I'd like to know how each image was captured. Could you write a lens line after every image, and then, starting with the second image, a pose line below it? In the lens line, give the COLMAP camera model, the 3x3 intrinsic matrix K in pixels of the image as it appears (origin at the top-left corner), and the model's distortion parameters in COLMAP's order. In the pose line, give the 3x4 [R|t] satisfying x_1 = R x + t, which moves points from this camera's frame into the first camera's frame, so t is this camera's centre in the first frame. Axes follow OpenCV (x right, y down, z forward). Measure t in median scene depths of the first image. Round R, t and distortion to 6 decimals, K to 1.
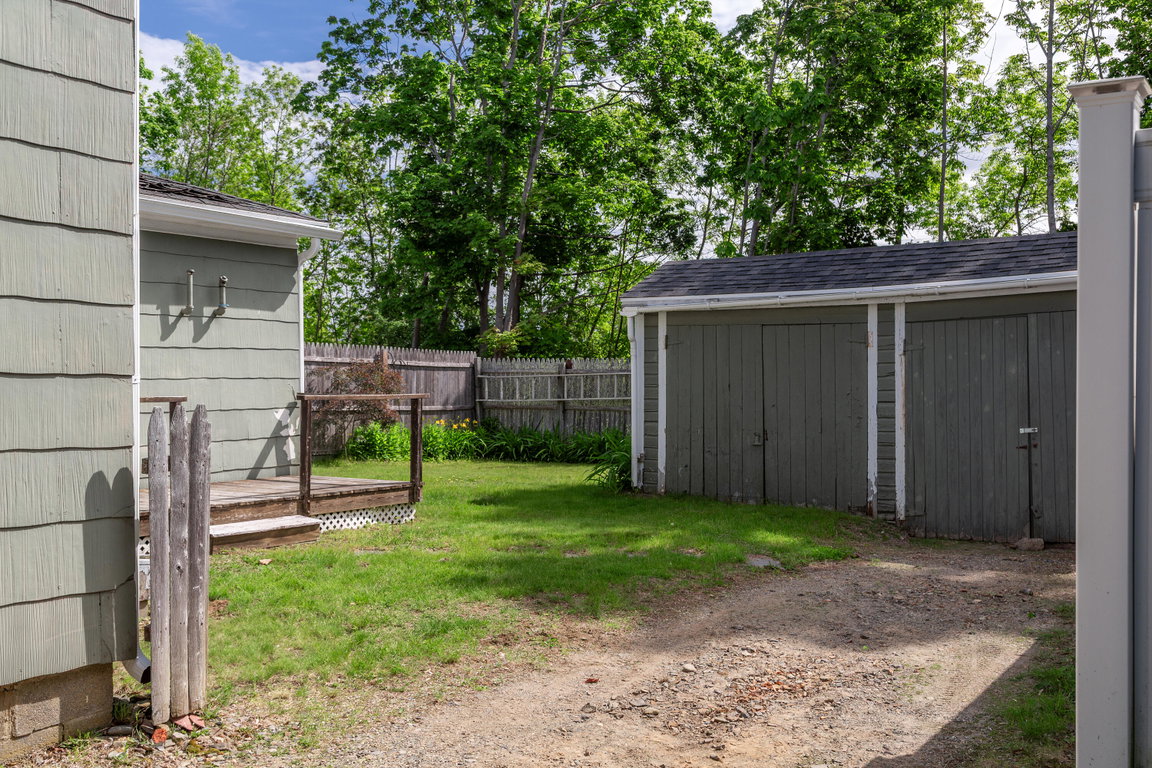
lens RADIAL K [[1197.9, 0, 576.0], [0, 1197.9, 384.0], [0, 0, 1]] dist [0.012885, 0.011051]
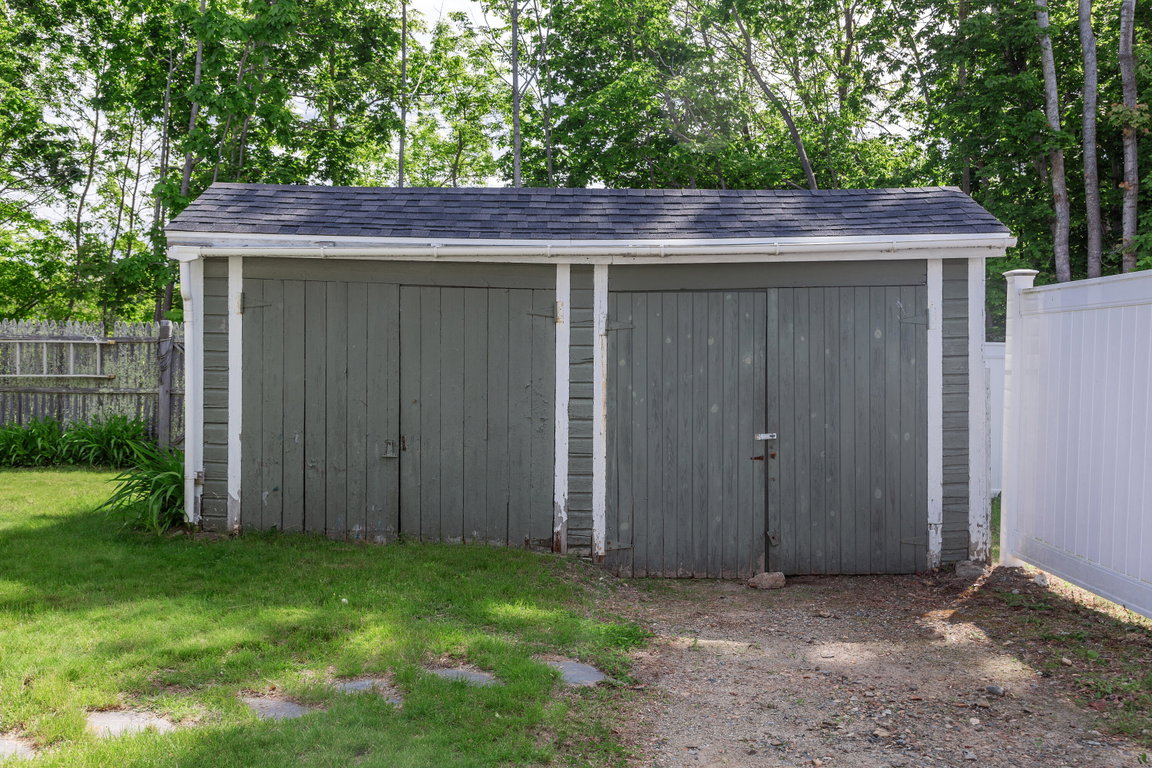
lens RADIAL K [[1140.3, 0, 576.6], [0, 1140.3, 427.5], [0, 0, 1]] dist [0.005500, 0.029534]
pose [[0.837861, -0.015875, 0.545652, -0.123552], [-0.021130, 0.997885, 0.061478, -0.009774], [-0.545474, -0.063039, 0.835753, 0.396523]]
